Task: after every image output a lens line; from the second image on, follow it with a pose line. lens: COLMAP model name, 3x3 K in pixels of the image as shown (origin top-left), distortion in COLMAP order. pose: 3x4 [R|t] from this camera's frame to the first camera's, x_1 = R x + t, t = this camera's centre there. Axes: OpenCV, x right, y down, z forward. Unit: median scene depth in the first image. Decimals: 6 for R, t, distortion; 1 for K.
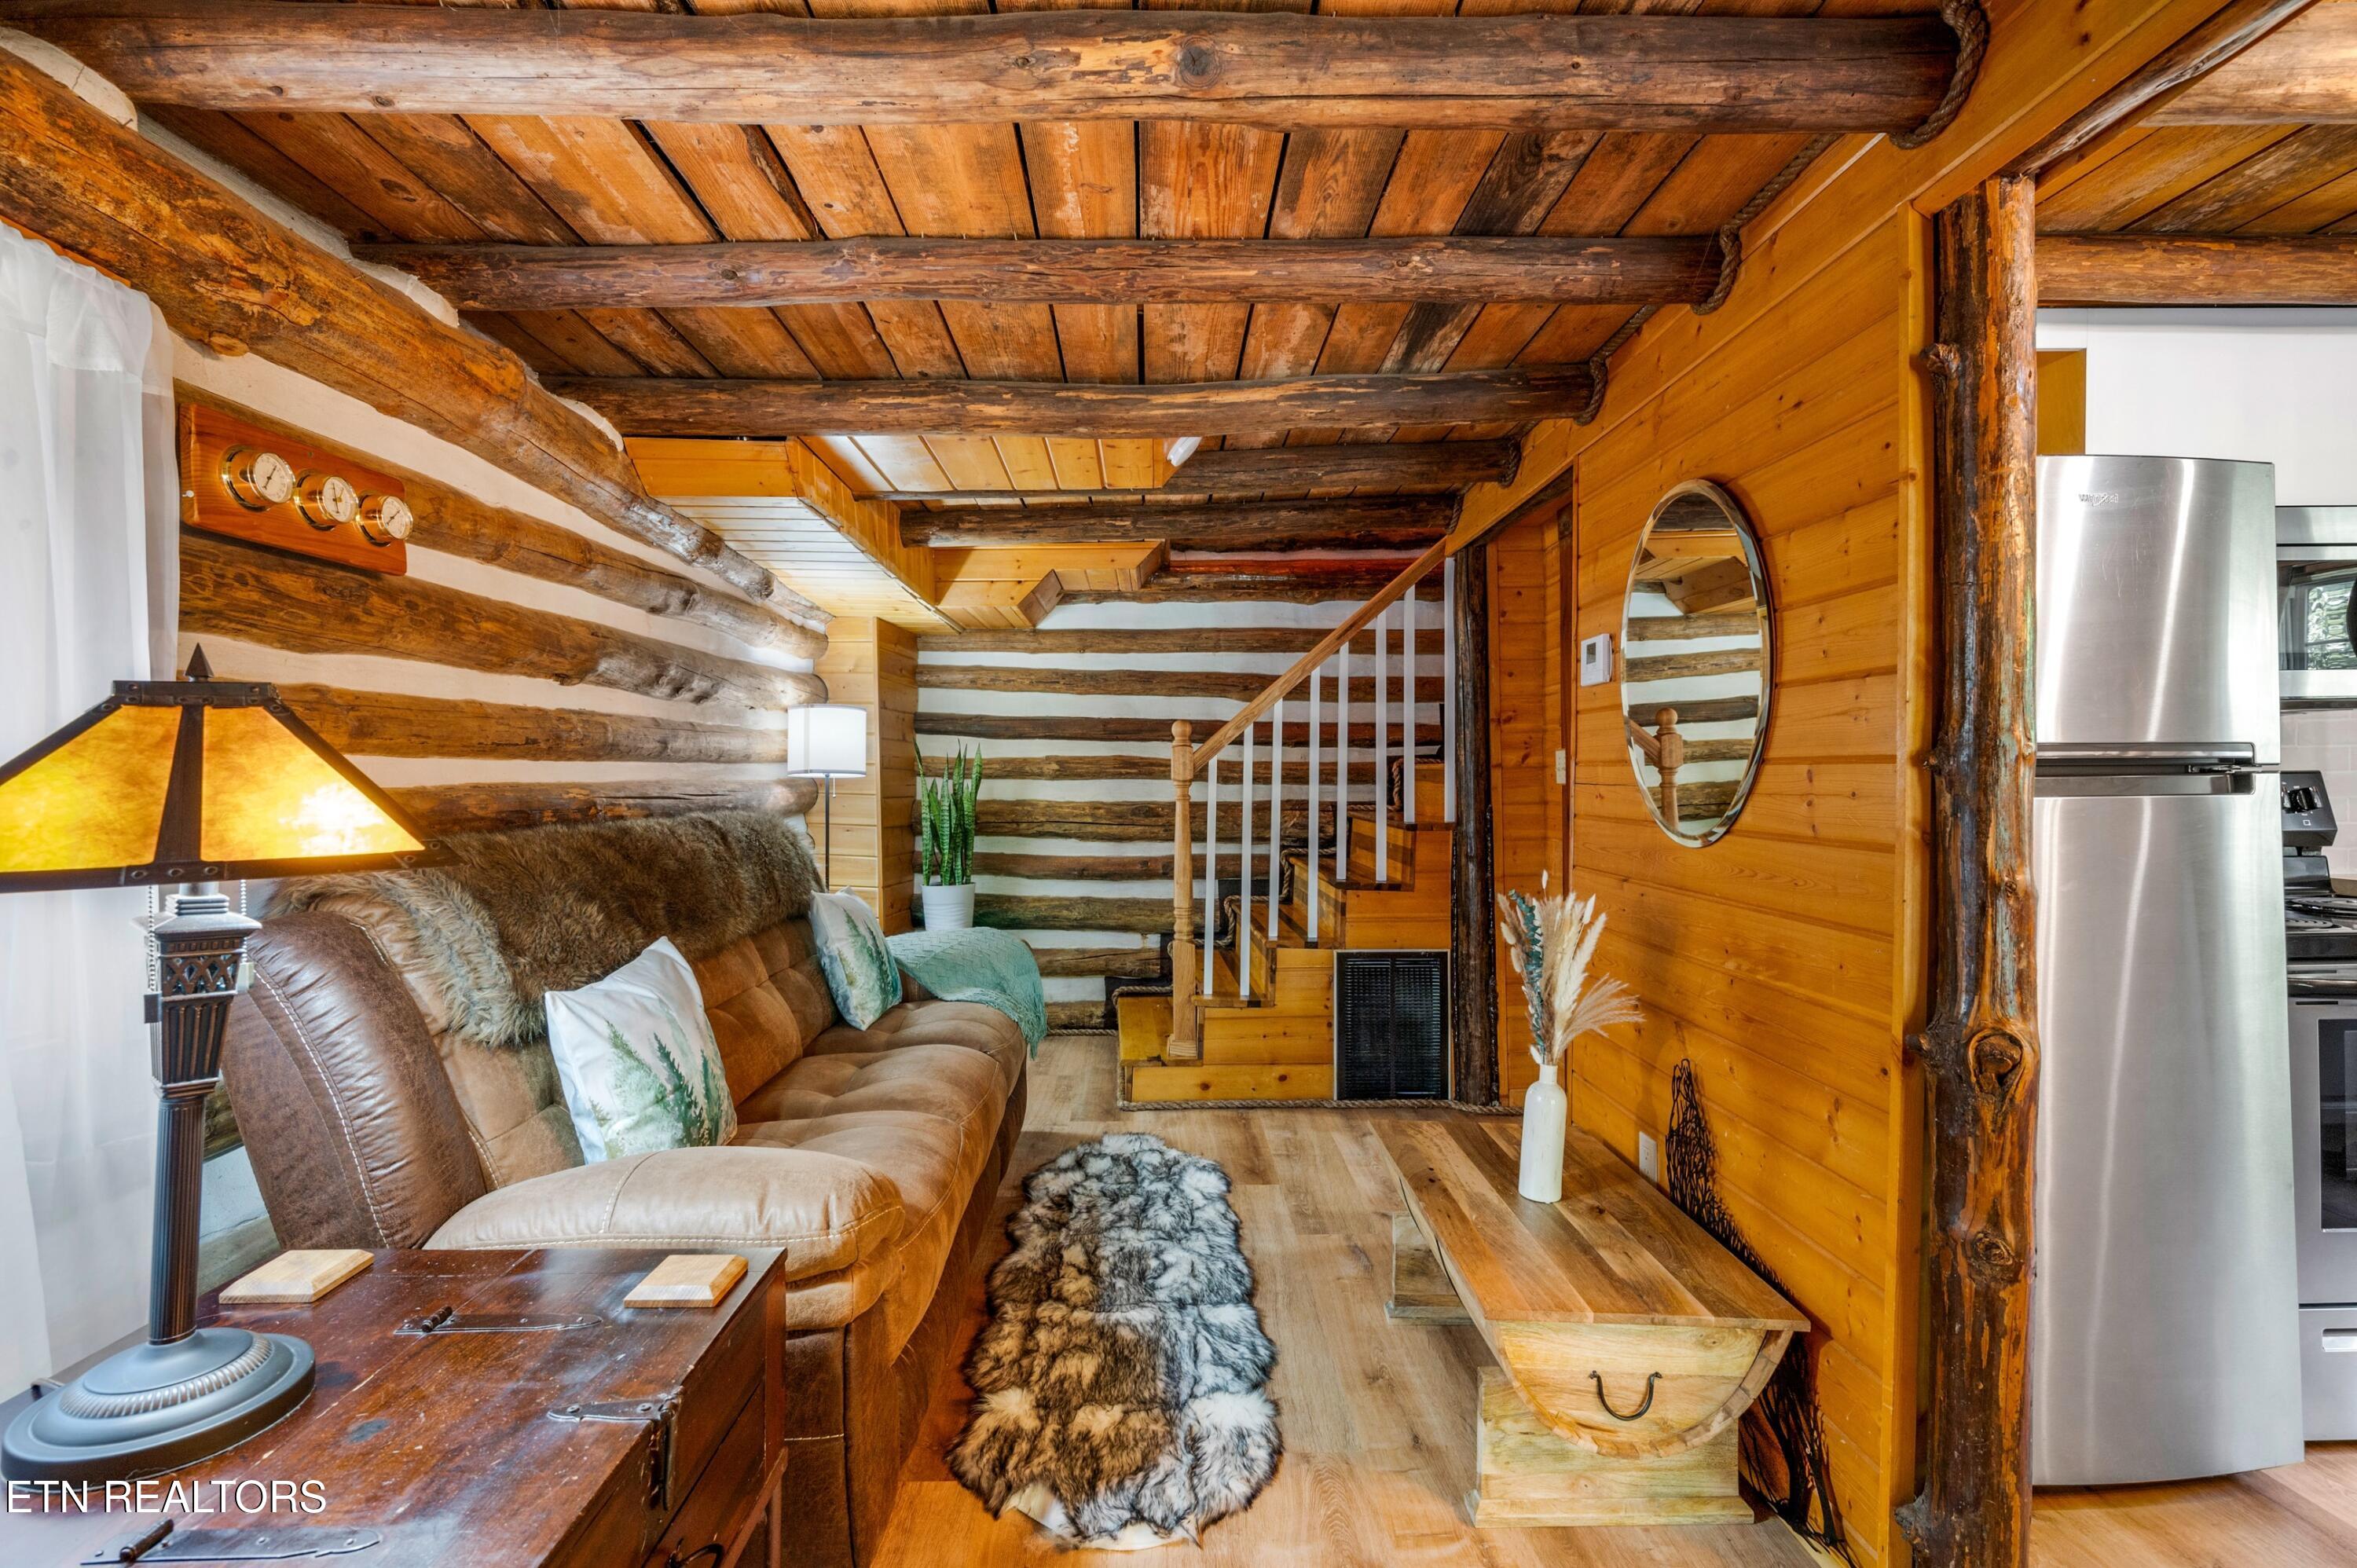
lens RADIAL K [[1059.0, 0, 1169.9], [0, 1059.0, 779.7], [0, 0, 1]] dist [-0.002114, 0.000588]
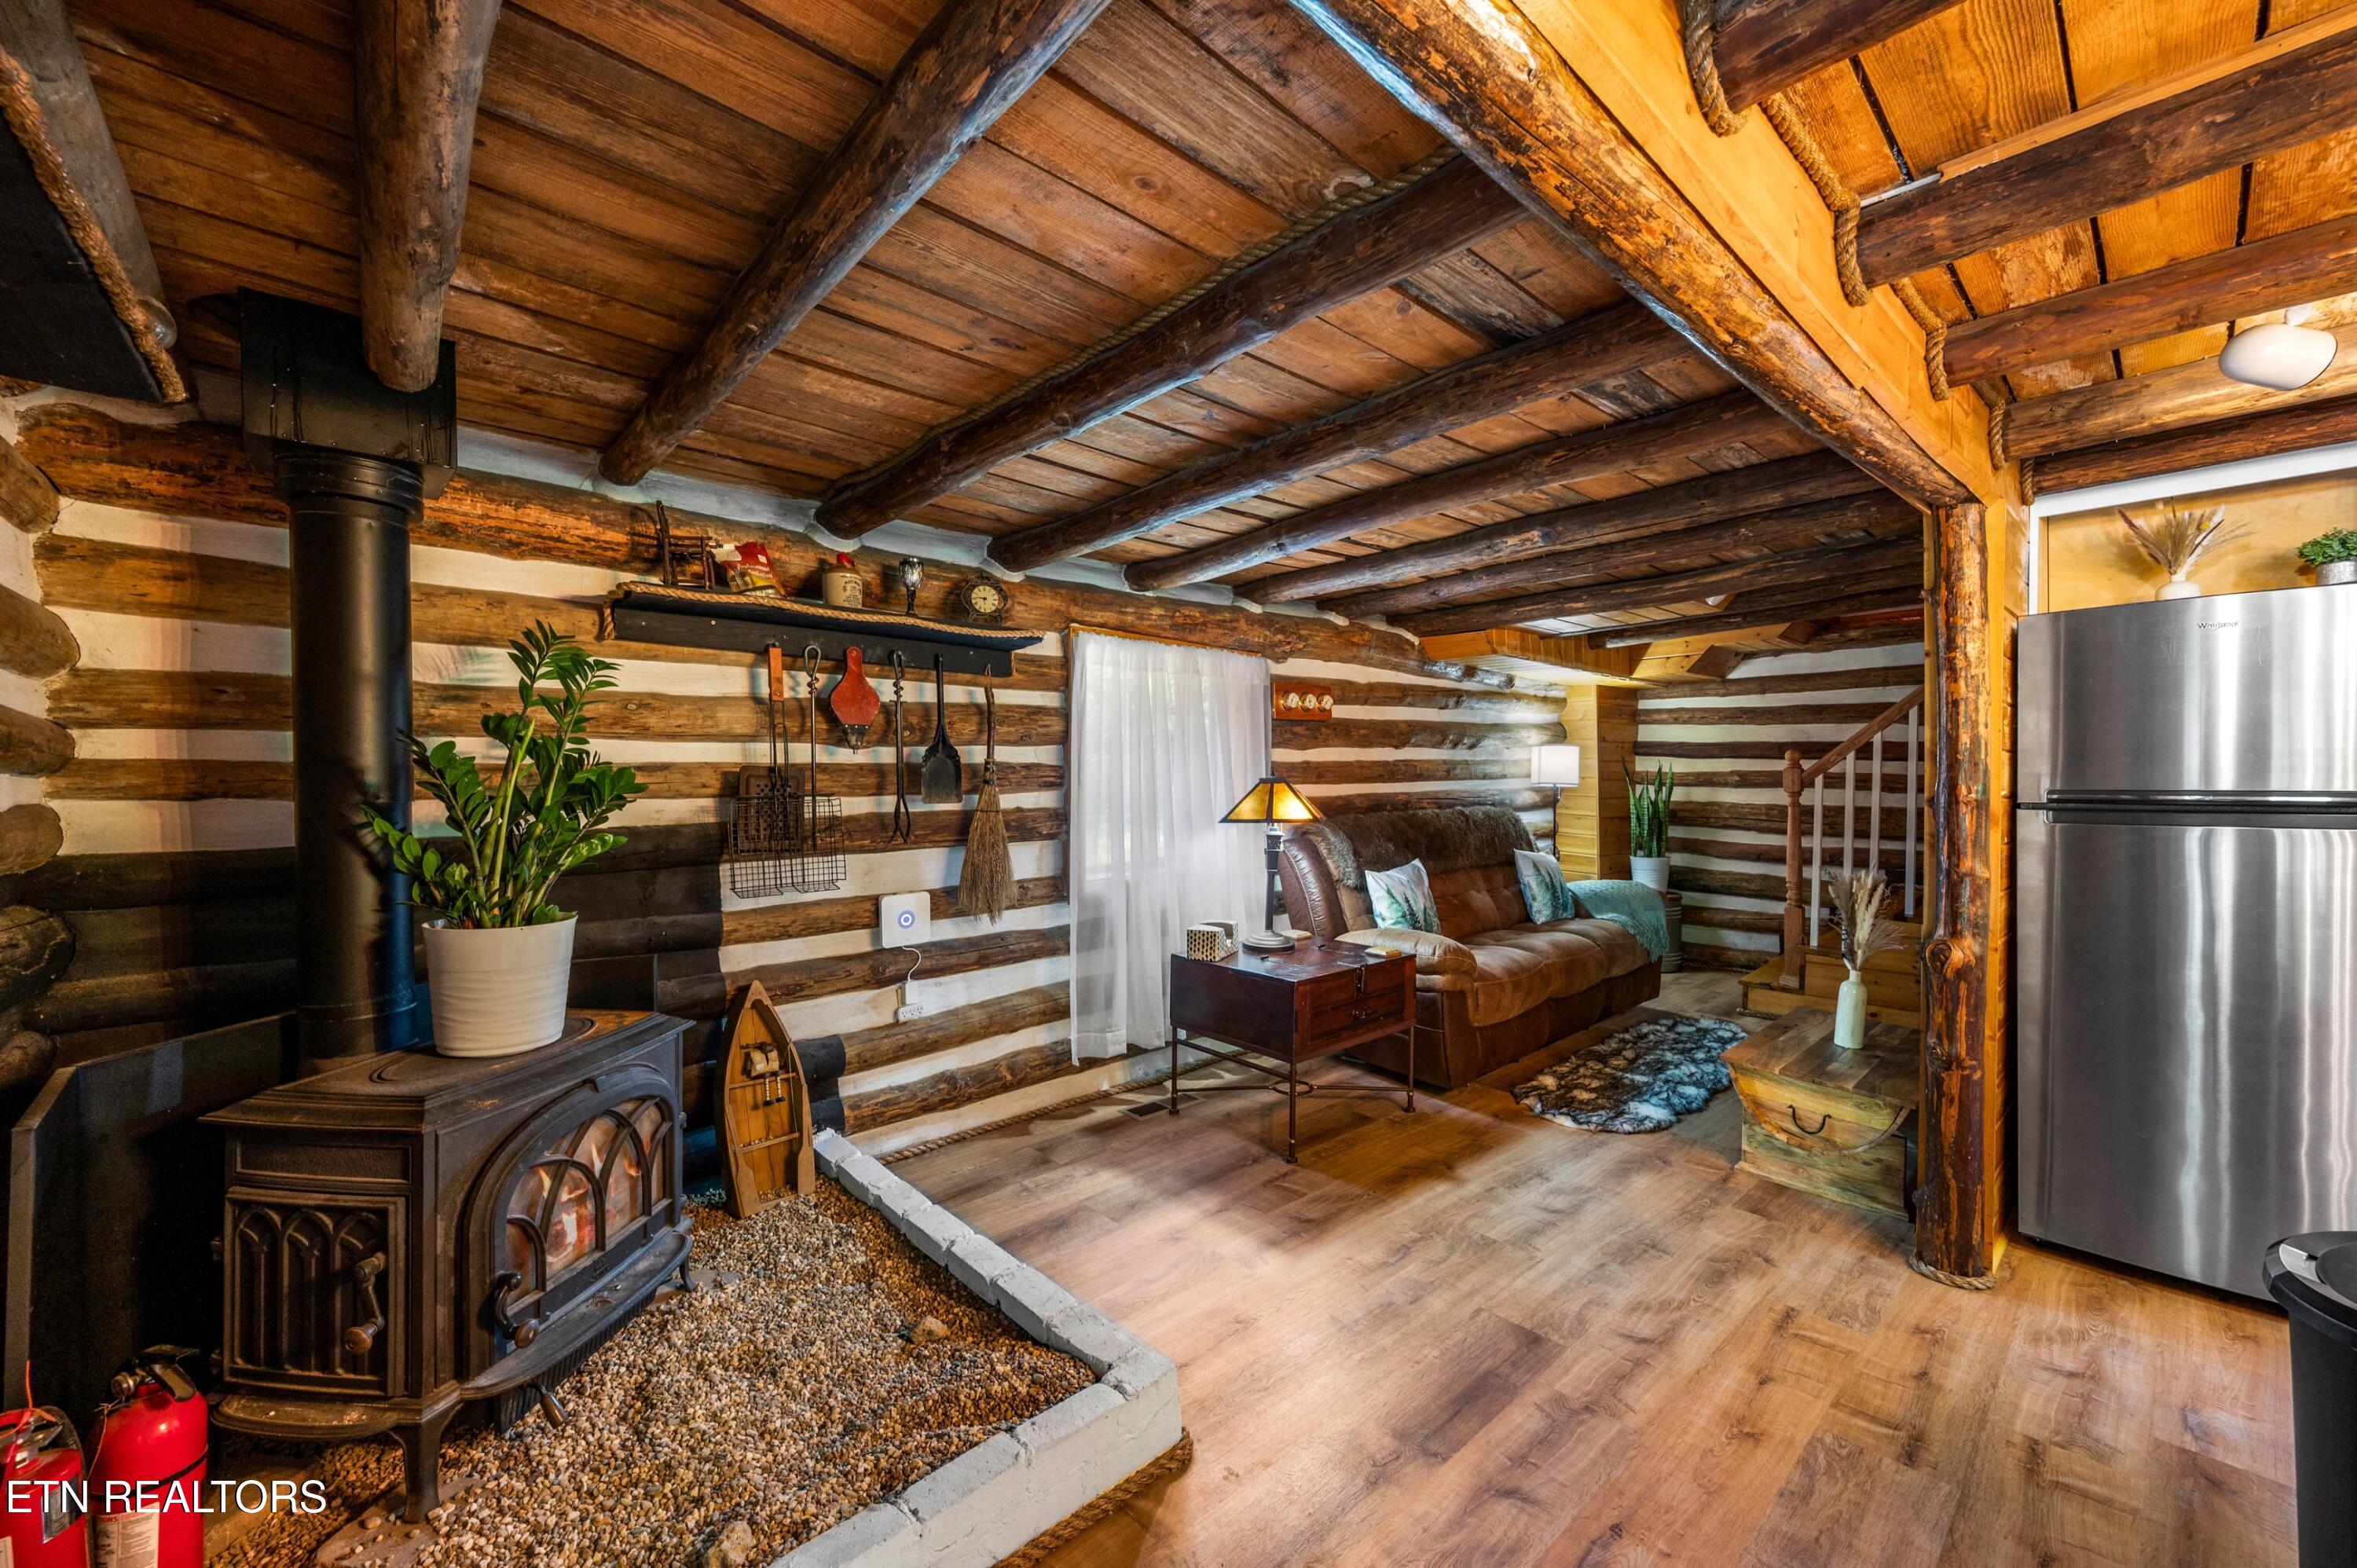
lens RADIAL K [[921.0, 0, 1179.8], [0, 921.0, 781.7], [0, 0, 1]] dist [-0.004167, 0.000723]
pose [[0.652355, 0.009059, -0.757859, 0.643982], [0.000555, 0.999923, 0.012431, -0.045944], [0.757913, -0.008530, 0.652300, -0.665992]]
